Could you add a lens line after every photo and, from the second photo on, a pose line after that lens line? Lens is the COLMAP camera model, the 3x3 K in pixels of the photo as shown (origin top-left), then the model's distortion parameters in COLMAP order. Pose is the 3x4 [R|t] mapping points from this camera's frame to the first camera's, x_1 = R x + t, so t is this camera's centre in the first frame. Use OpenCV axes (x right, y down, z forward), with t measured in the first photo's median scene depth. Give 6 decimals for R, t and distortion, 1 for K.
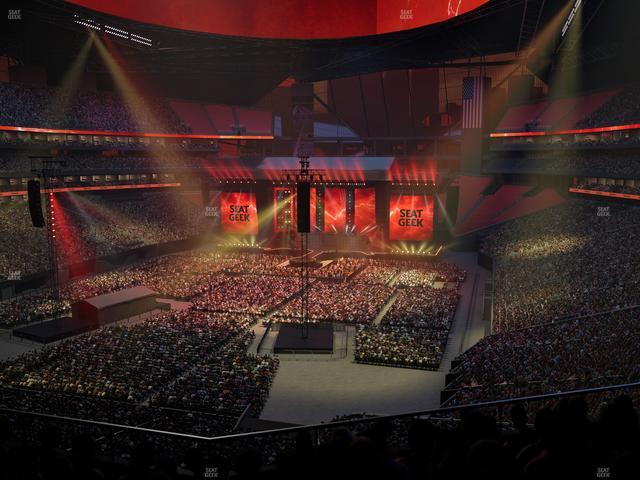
lens RADIAL K [[599.5, 0, 320.0], [0, 599.5, 240.0], [0, 0, 1]] dist [0.000936, -0.009126]
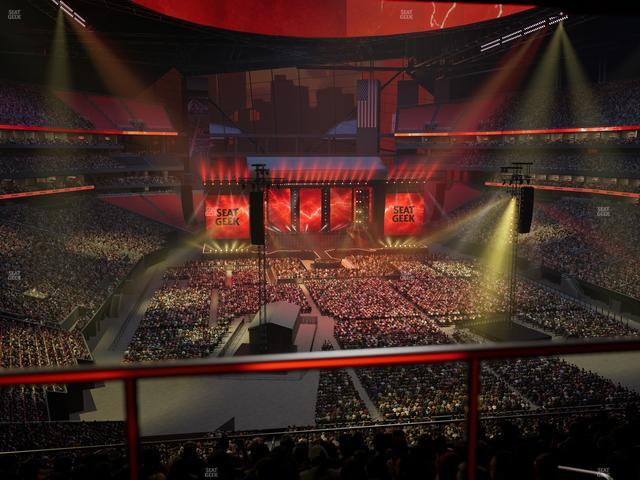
lens RADIAL K [[599.5, 0, 320.0], [0, 599.5, 240.0], [0, 0, 1]] dist [0.000936, -0.009126]
pose [[0.902834, -0.062989, 0.425351, -0.418561], [0.057697, 0.998013, 0.025326, -0.024963], [-0.426101, 0.001676, 0.904674, 0.091742]]
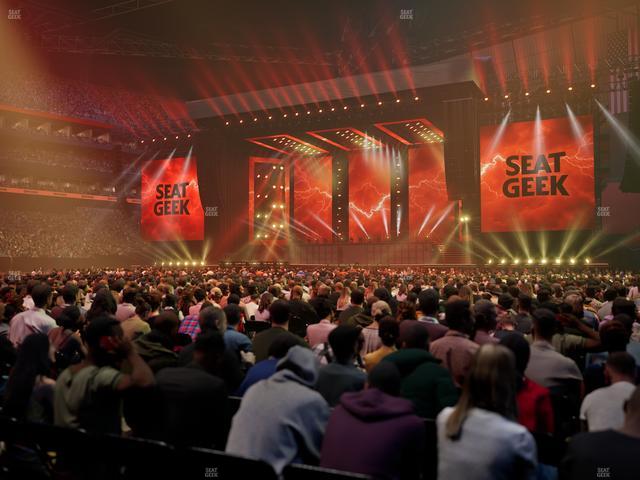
lens RADIAL K [[599.5, 0, 320.0], [0, 599.5, 240.0], [0, 0, 1]] dist [0.000936, -0.009126]
pose [[0.985046, -0.008491, -0.172084, 0.074478], [-0.022900, 0.983471, -0.179613, 0.077585], [0.170764, 0.180868, 0.968569, 0.562543]]
